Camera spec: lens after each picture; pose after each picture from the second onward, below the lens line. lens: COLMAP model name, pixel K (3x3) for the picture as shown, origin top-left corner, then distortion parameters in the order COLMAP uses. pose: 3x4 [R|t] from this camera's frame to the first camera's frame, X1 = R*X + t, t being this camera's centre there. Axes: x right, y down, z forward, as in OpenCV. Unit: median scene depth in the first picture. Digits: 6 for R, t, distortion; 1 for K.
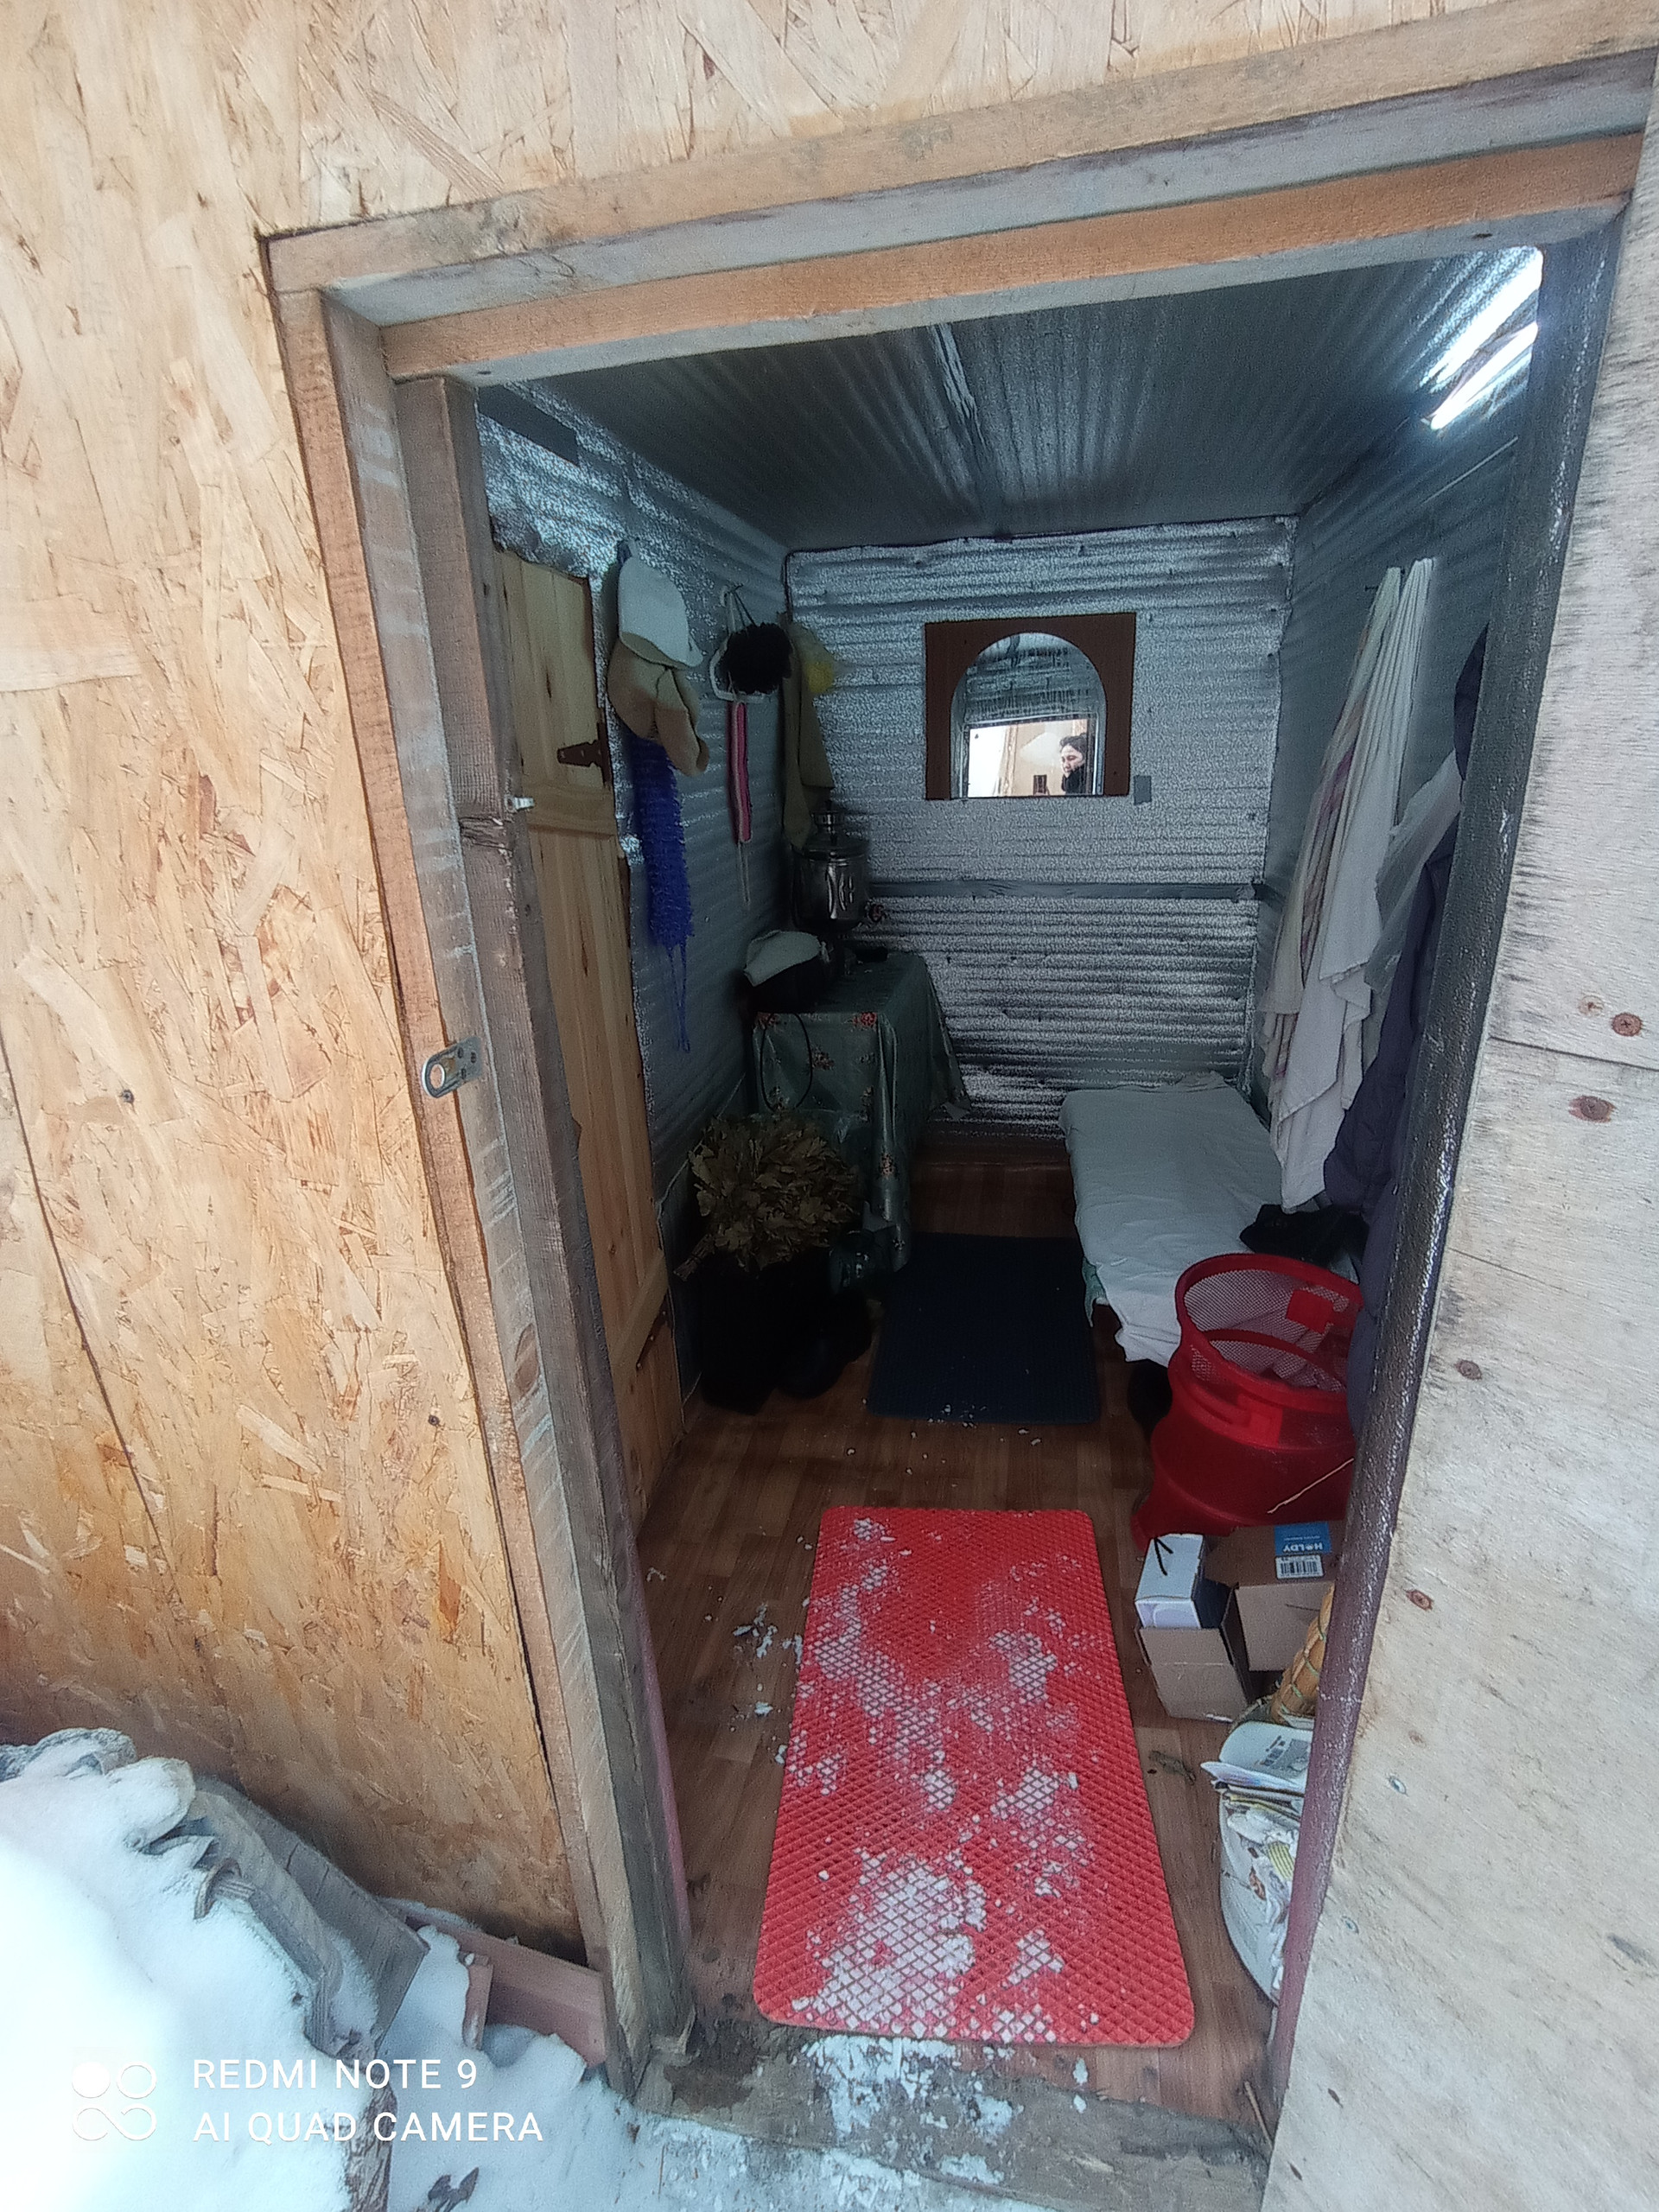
lens RADIAL K [[1010.4, 0, 850.6], [0, 1010.4, 1103.6], [0, 0, 1]] dist [-0.059709, 0.039373]
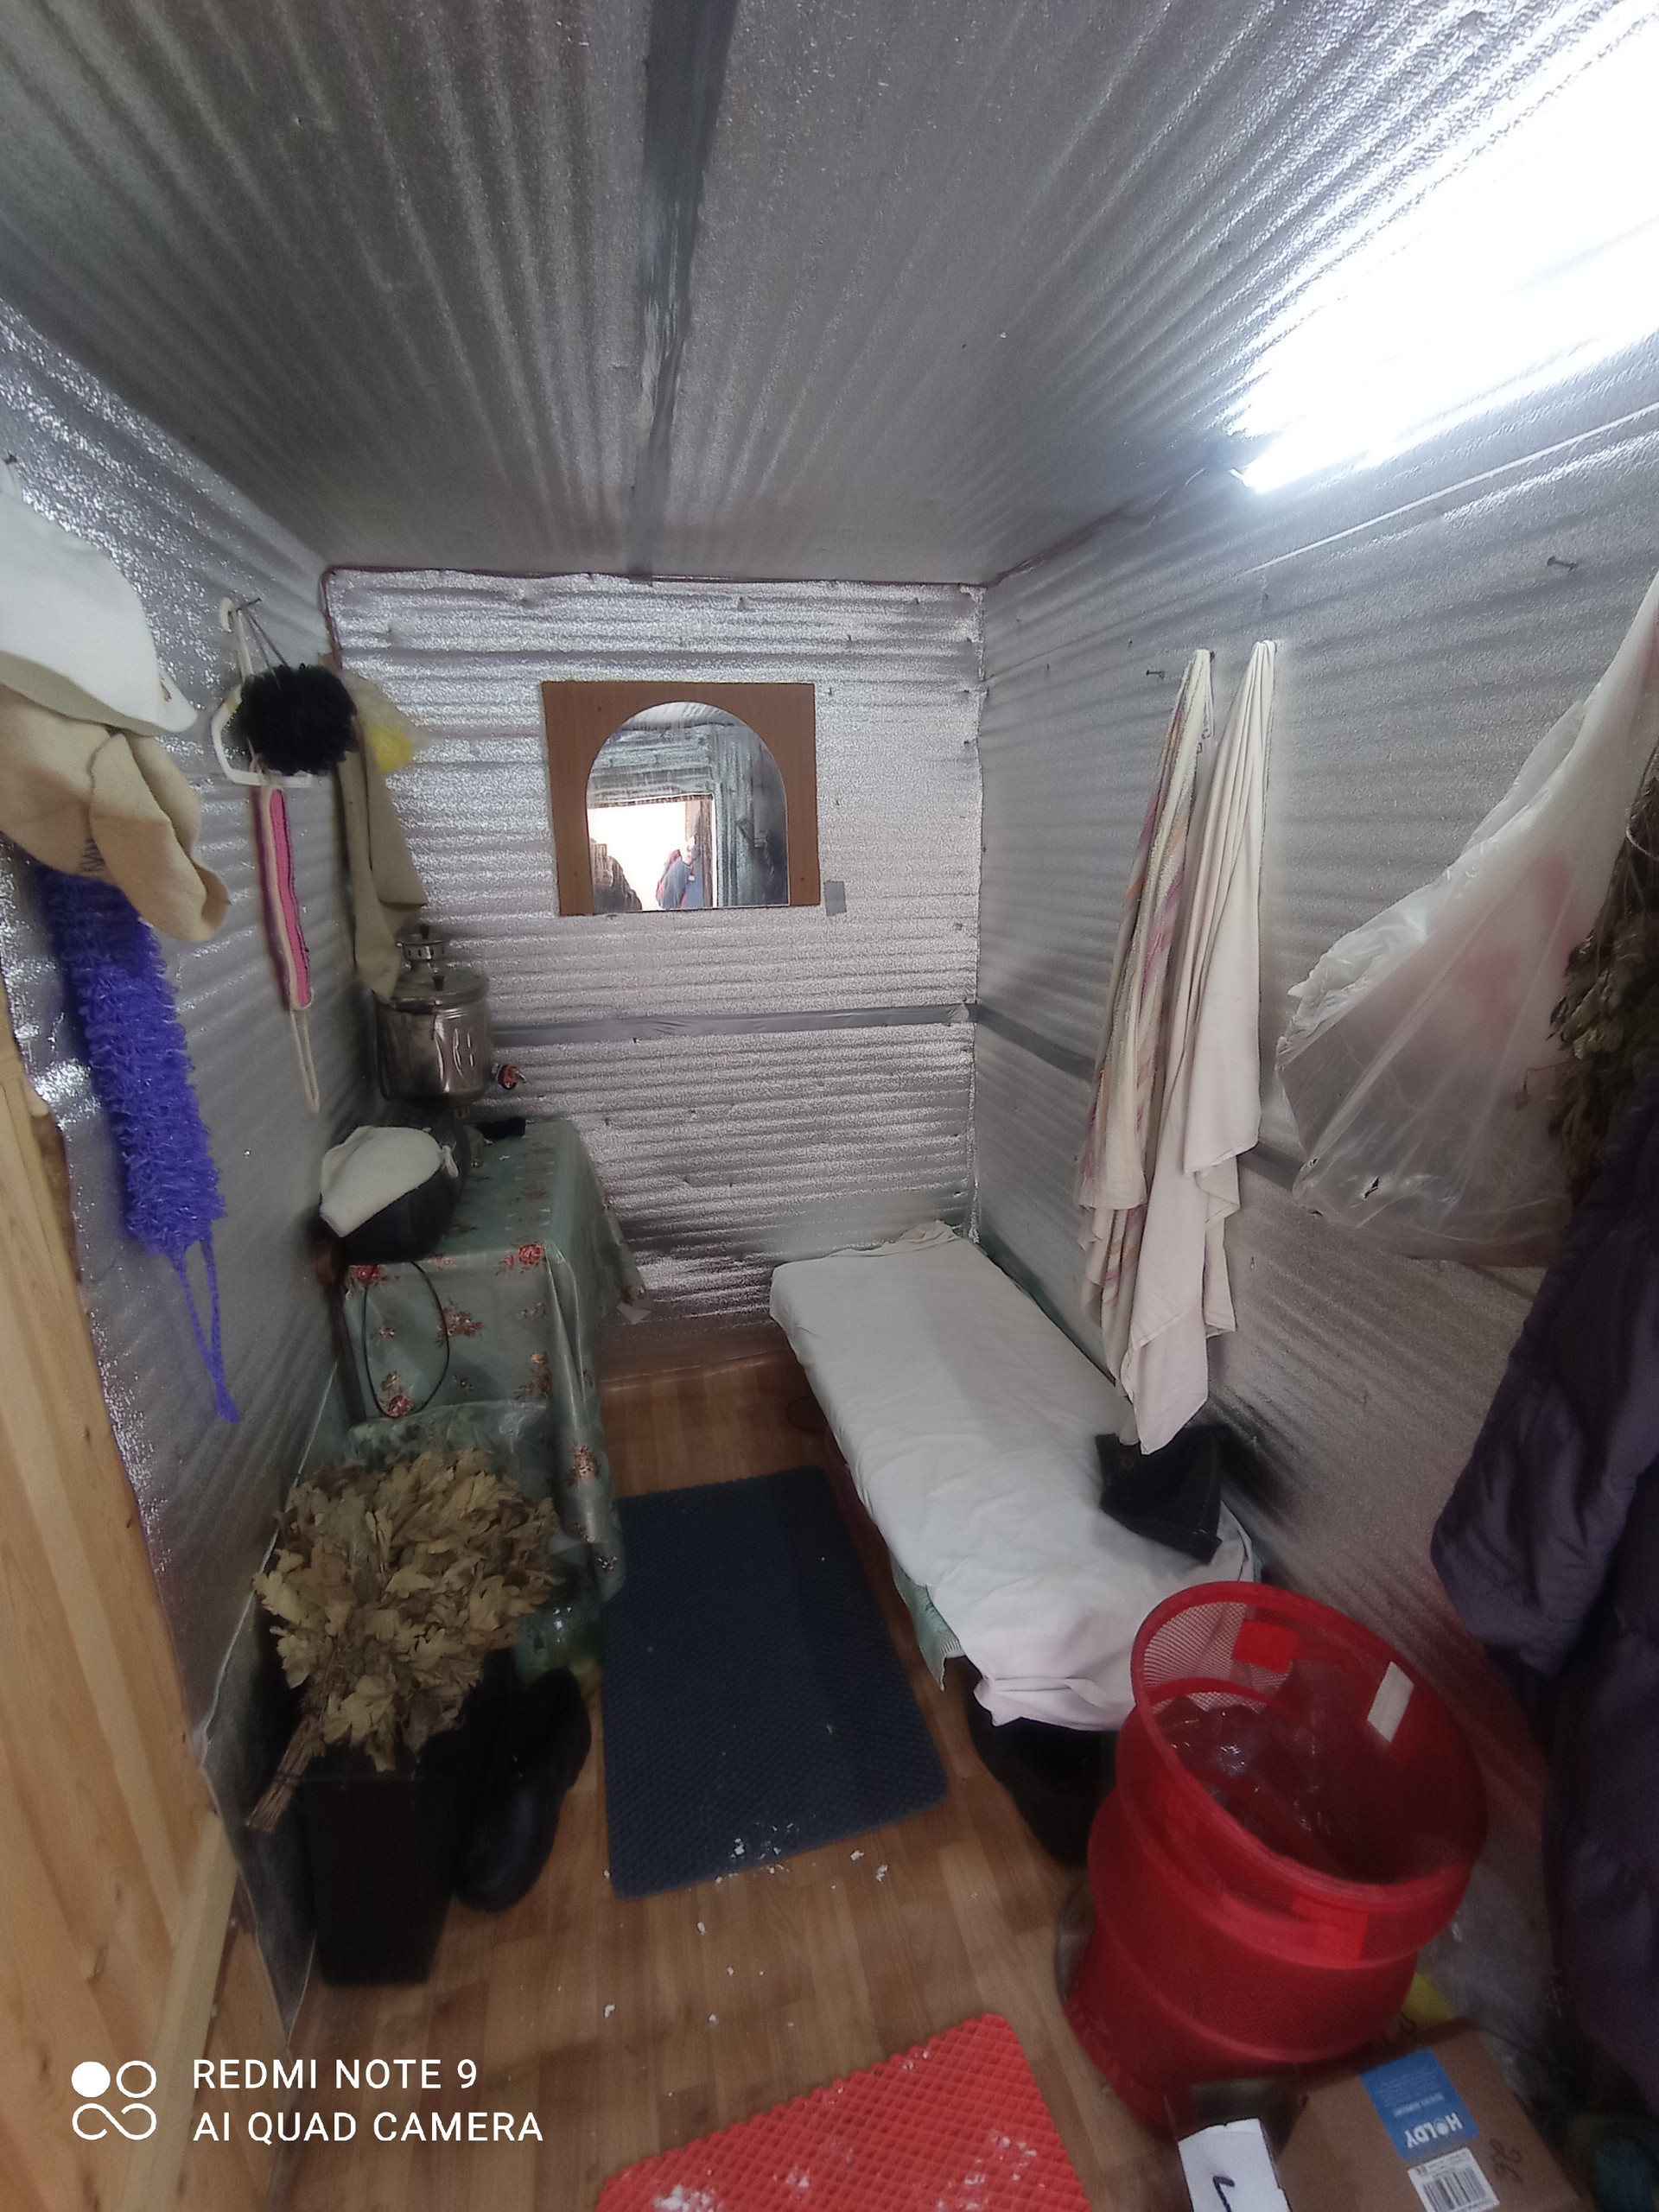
lens RADIAL K [[1010.4, 0, 850.6], [0, 1010.4, 1103.6], [0, 0, 1]] dist [-0.059709, 0.039373]
pose [[0.912801, -0.094508, 0.397320, -0.039846], [0.118647, 0.992263, -0.036555, -0.122164], [-0.390791, 0.080509, 0.916952, 0.269698]]
